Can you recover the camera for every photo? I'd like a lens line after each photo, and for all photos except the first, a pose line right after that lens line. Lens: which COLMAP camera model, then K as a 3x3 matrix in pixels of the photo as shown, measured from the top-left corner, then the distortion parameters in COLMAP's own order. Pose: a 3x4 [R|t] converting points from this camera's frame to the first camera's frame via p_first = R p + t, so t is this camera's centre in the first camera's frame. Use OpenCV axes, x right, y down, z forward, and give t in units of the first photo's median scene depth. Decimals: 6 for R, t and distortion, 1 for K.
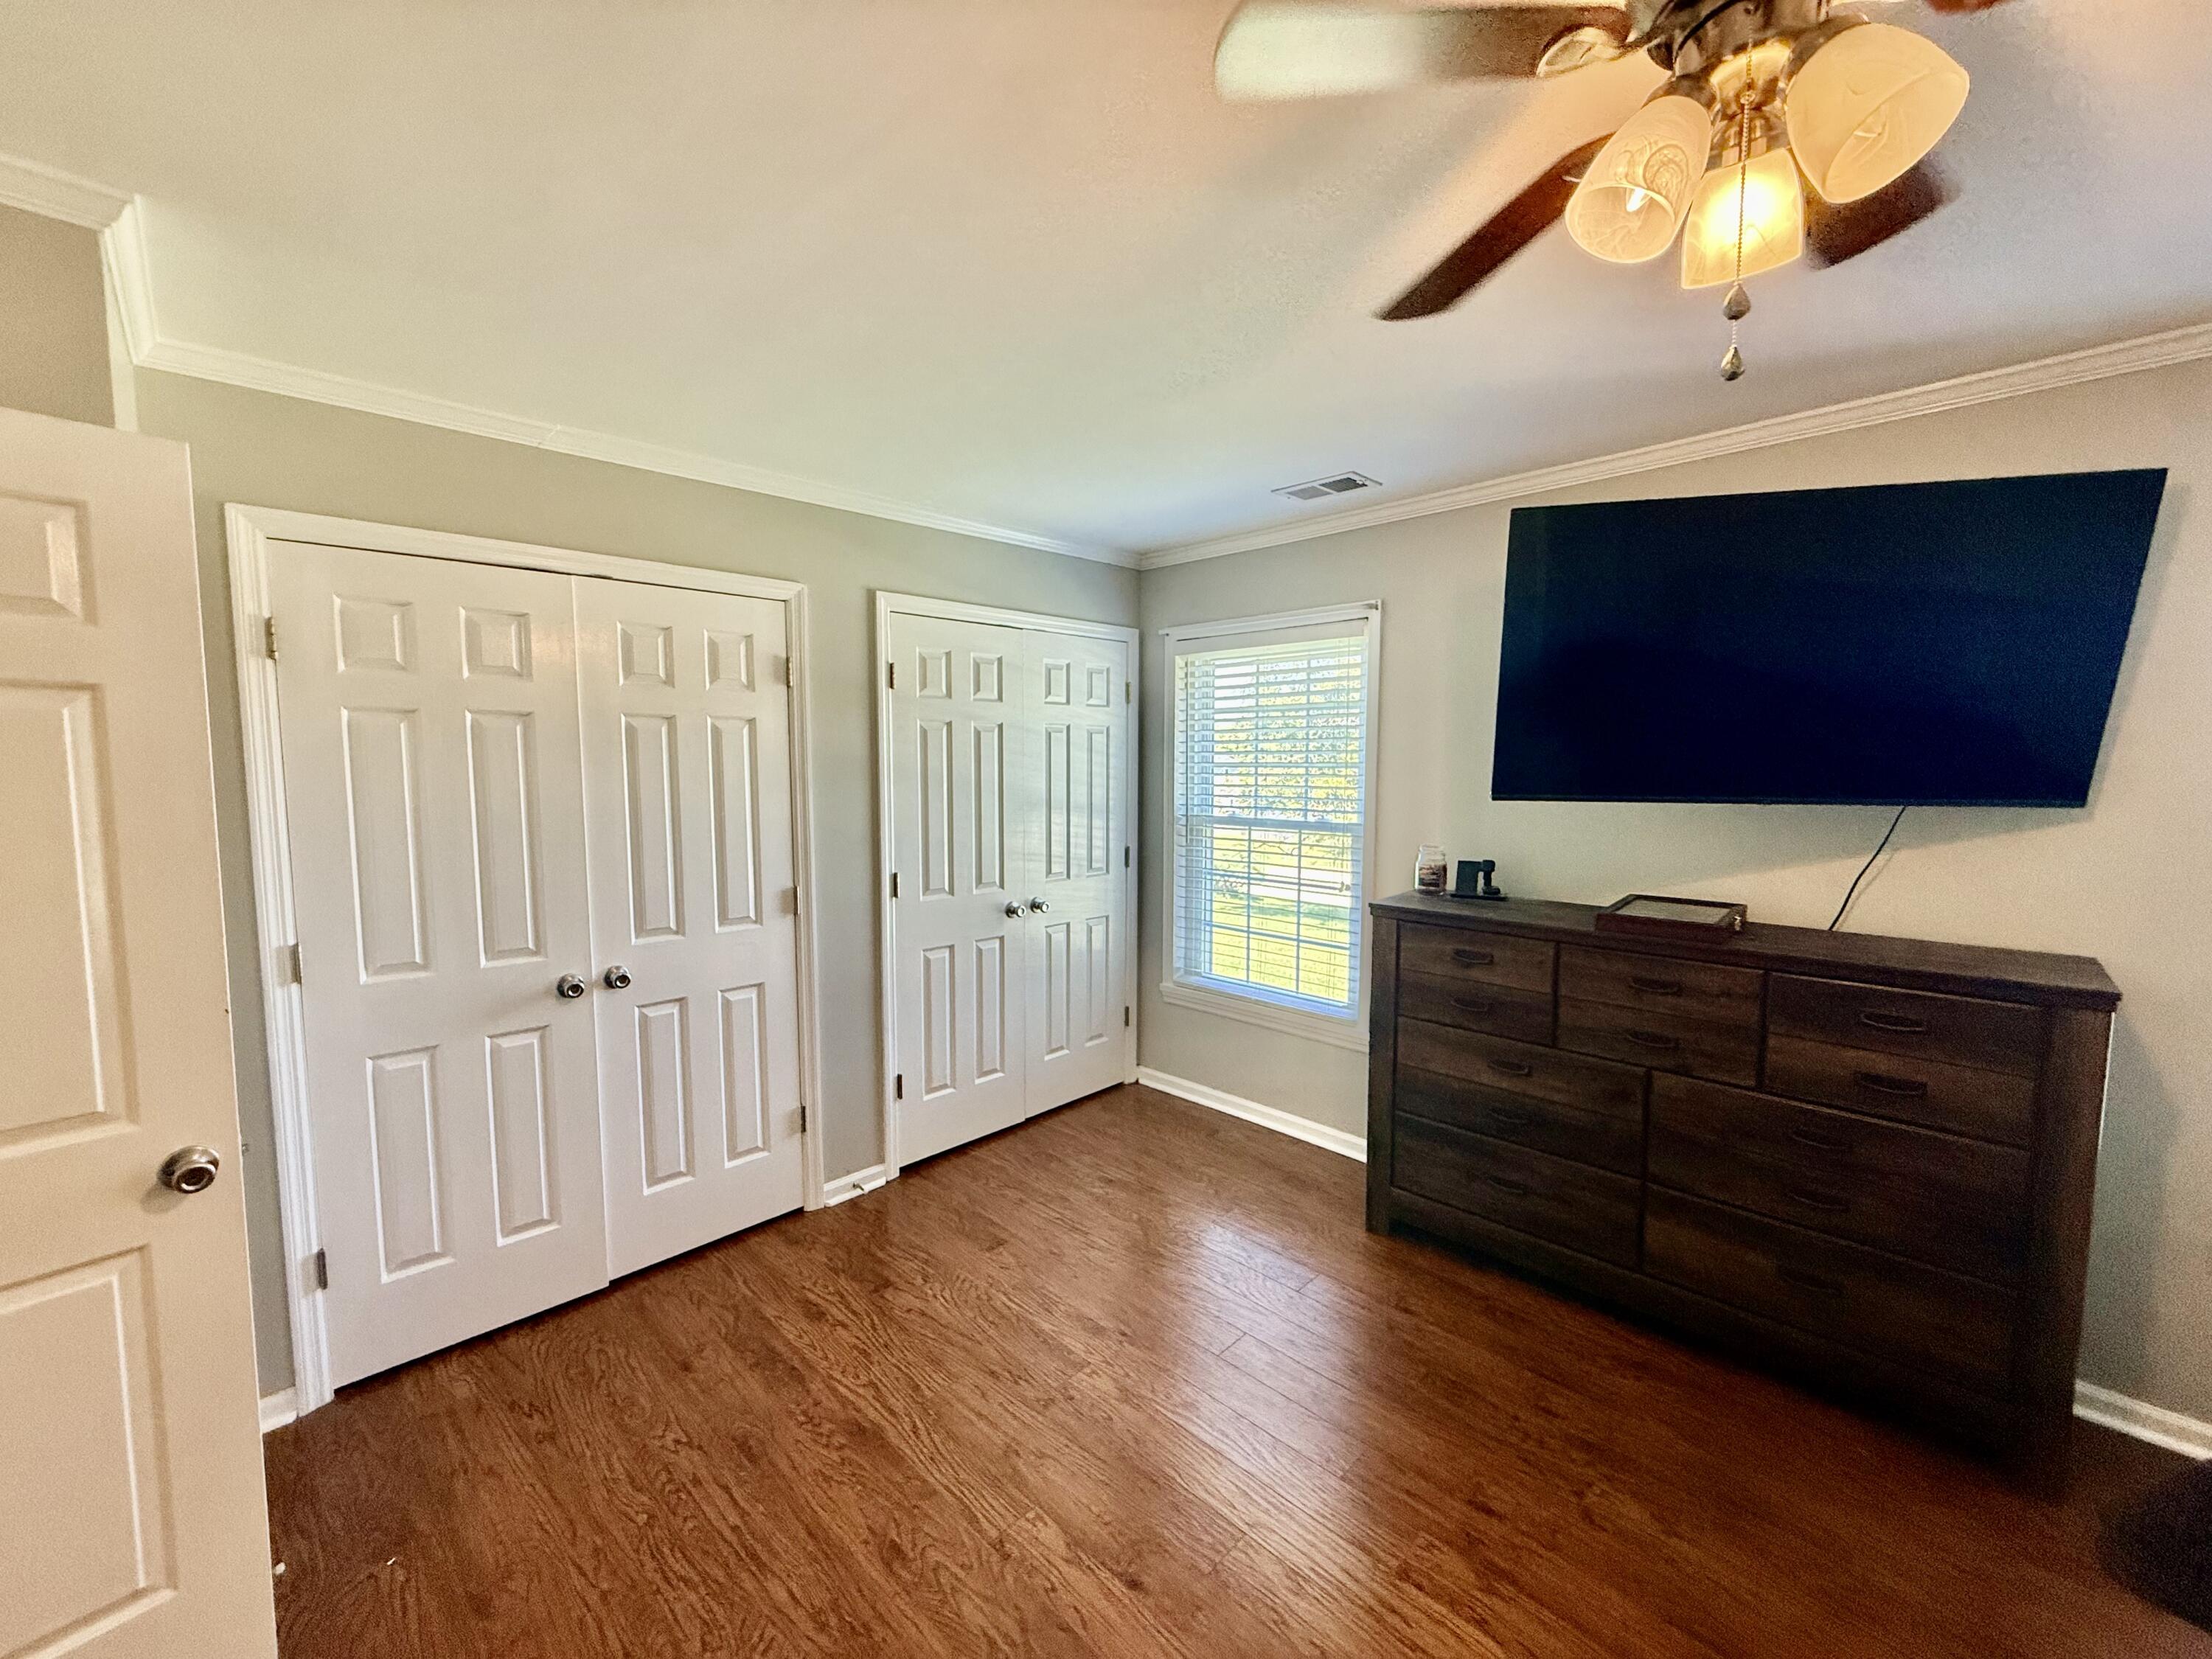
lens RADIAL K [[881.5, 0, 1106.0], [0, 881.5, 829.5], [0, 0, 1]] dist [0.003145, -0.000053]
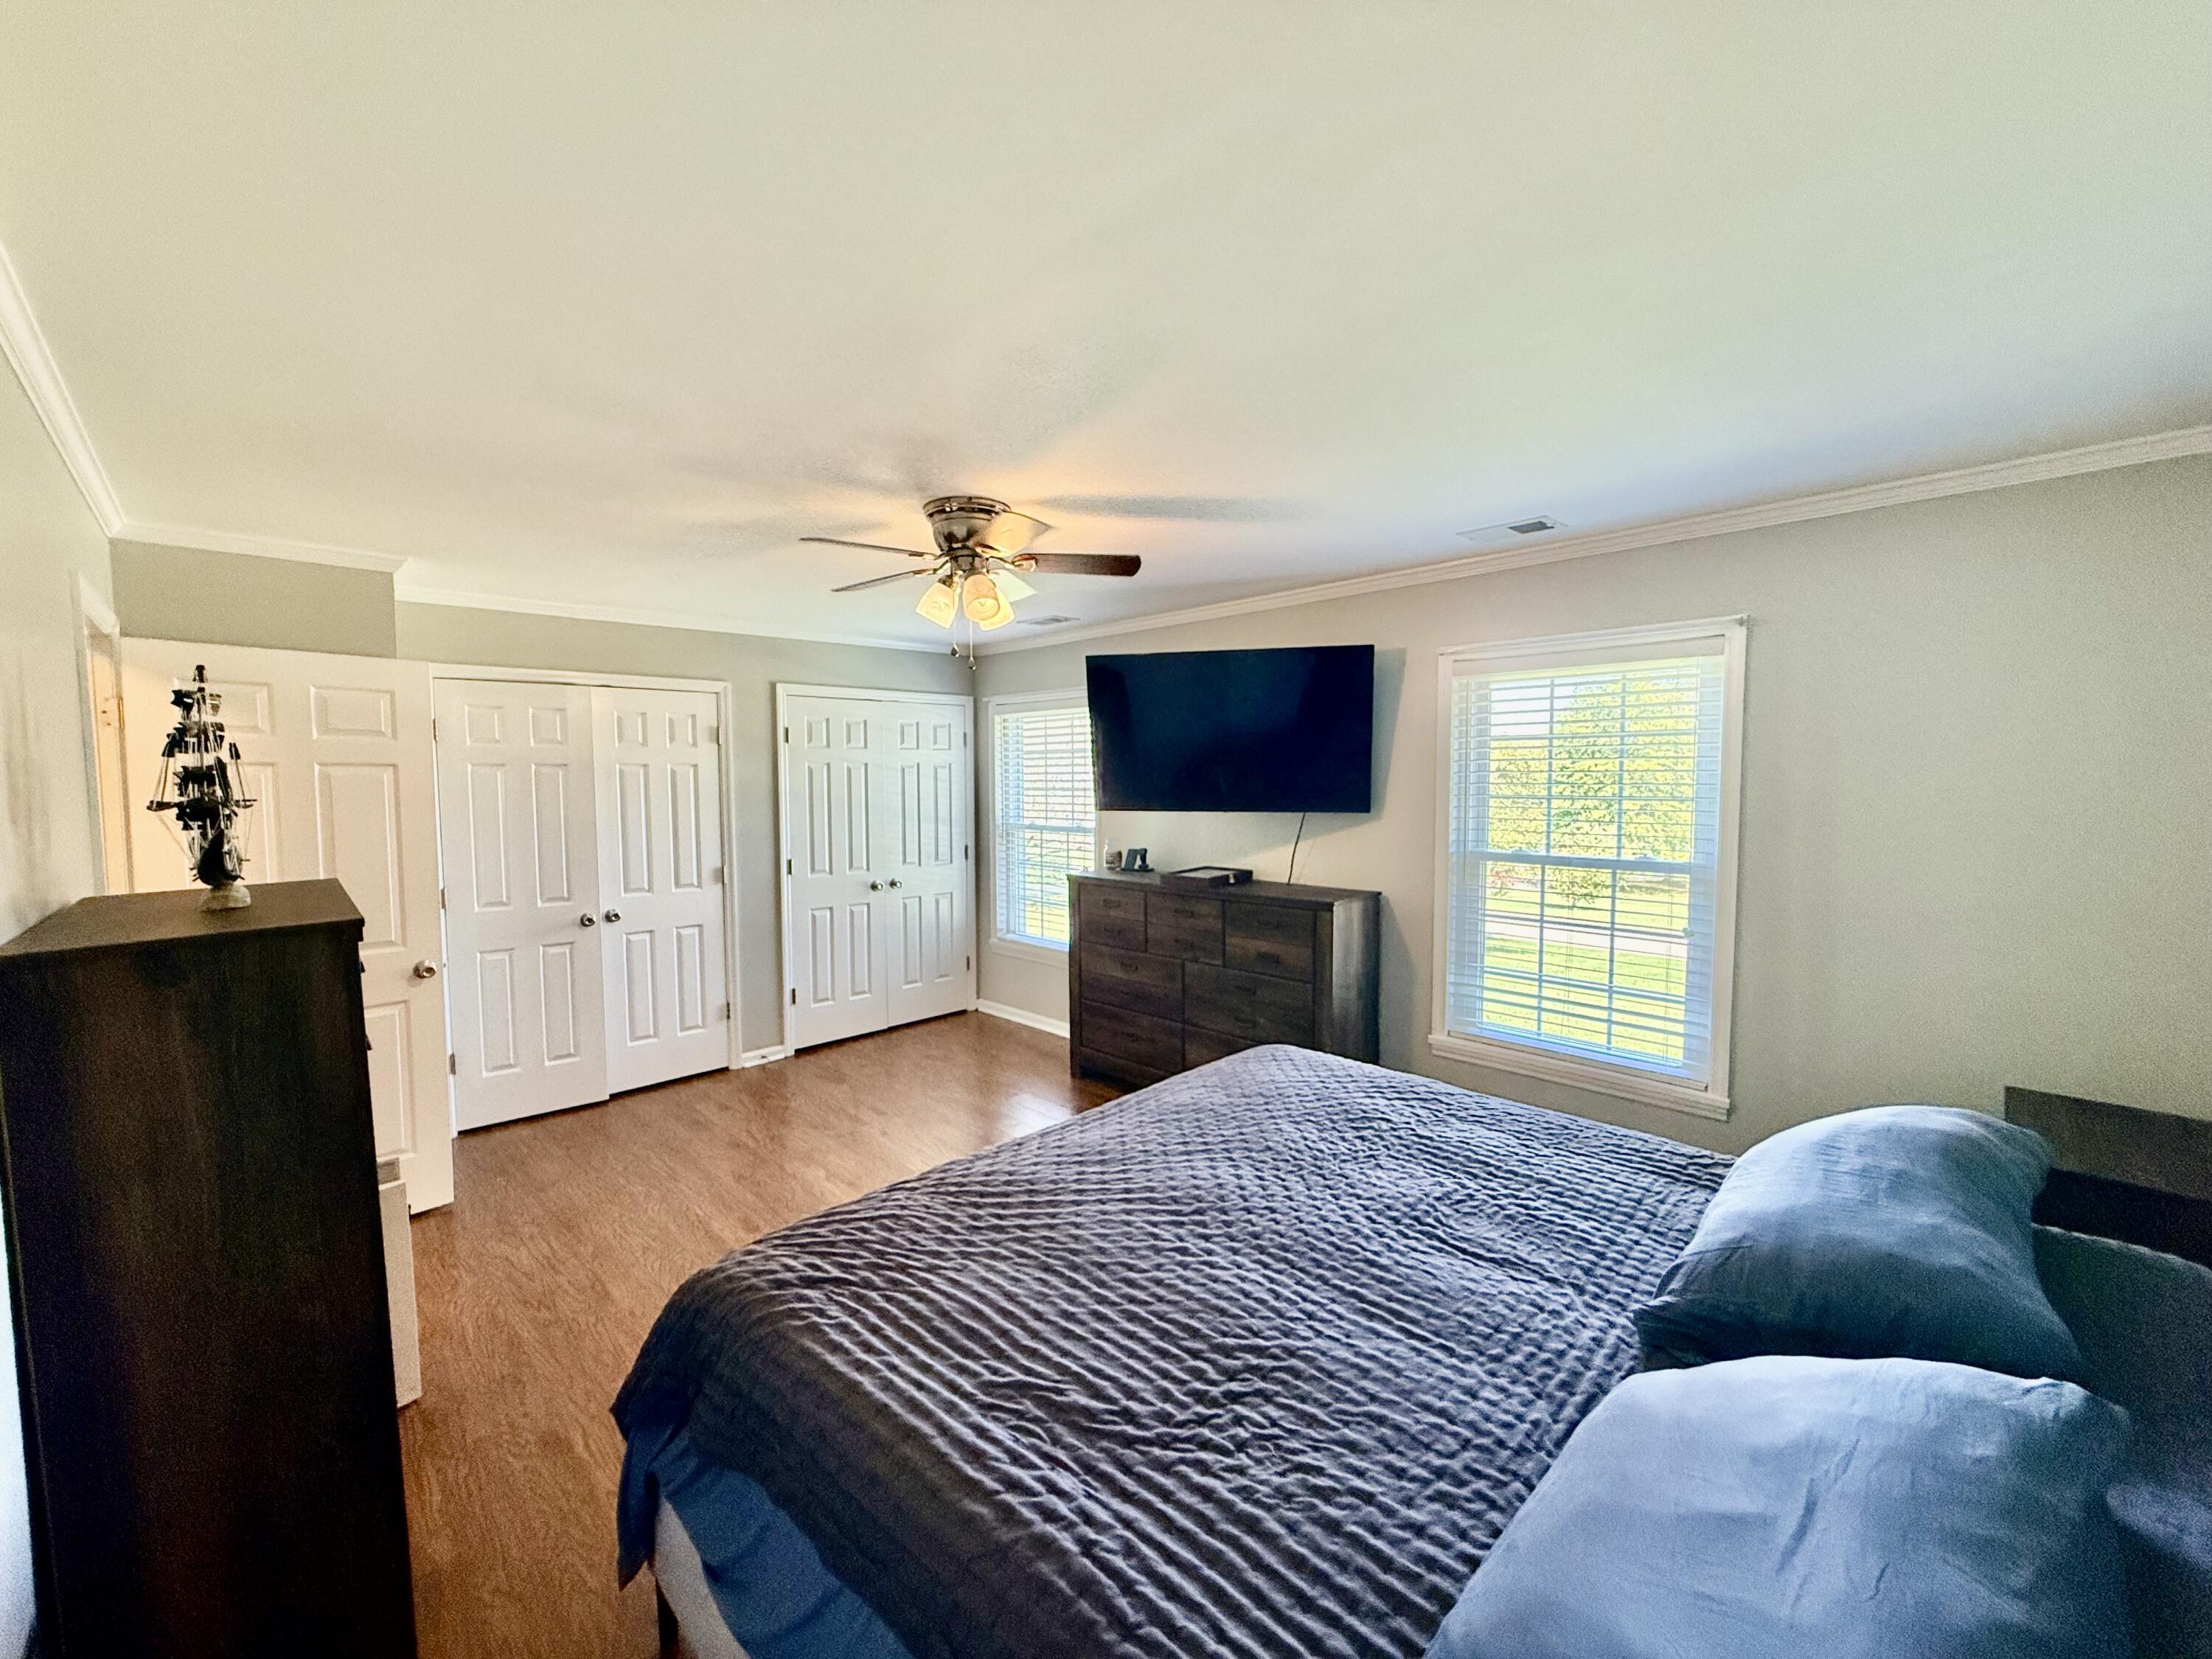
lens RADIAL K [[881.5, 0, 1106.0], [0, 881.5, 829.5], [0, 0, 1]] dist [0.003145, -0.000053]
pose [[0.999924, -0.003865, -0.011724, 0.357640], [0.003632, 0.999796, -0.019853, 0.030402], [0.011799, 0.019809, 0.999734, -0.594958]]
